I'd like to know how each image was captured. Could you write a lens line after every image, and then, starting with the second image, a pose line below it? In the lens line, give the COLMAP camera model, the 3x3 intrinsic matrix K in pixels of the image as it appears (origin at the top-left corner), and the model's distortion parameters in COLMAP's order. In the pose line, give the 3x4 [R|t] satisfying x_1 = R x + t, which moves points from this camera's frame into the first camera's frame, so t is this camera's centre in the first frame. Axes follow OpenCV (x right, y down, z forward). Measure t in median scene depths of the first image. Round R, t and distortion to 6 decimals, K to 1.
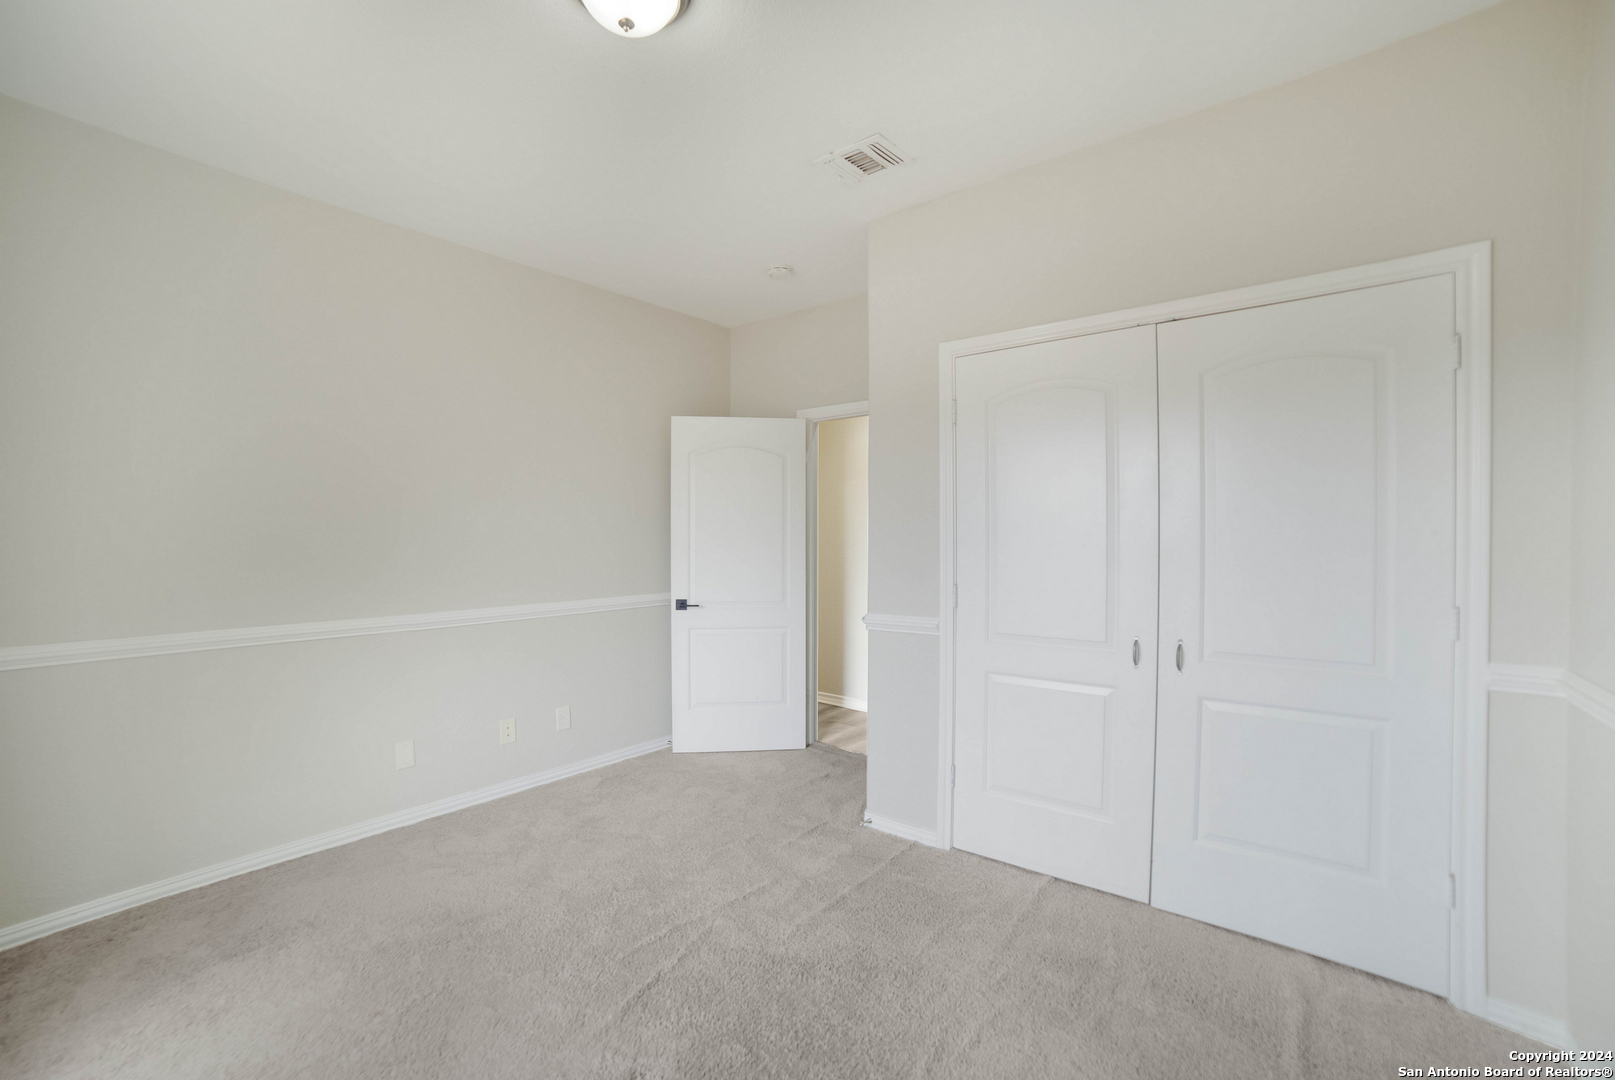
lens RADIAL K [[656.9, 0, 803.7], [0, 656.9, 541.6], [0, 0, 1]] dist [-0.102793, 0.035502]
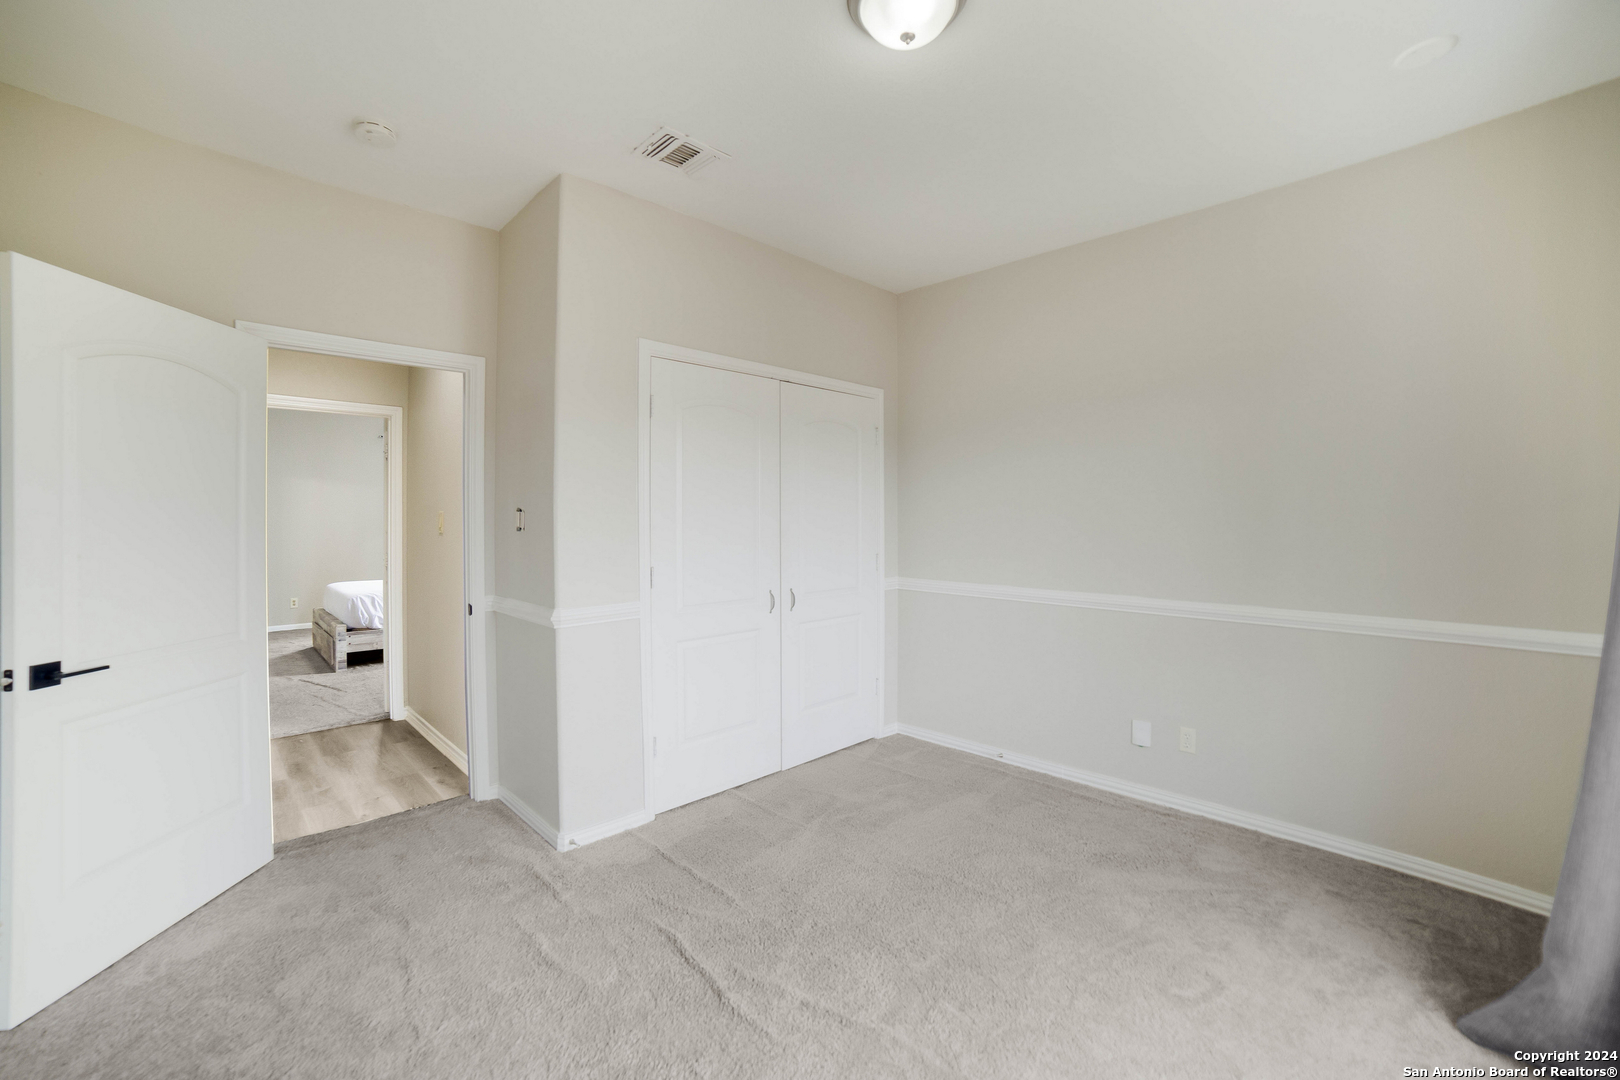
lens RADIAL K [[660.9, 0, 801.8], [0, 660.9, 518.1], [0, 0, 1]] dist [-0.101480, 0.034005]
pose [[0.114477, -0.001465, 0.993425, -0.764961], [0.007310, 0.999973, 0.000633, -0.012664], [-0.993399, 0.007189, 0.114484, 0.604214]]
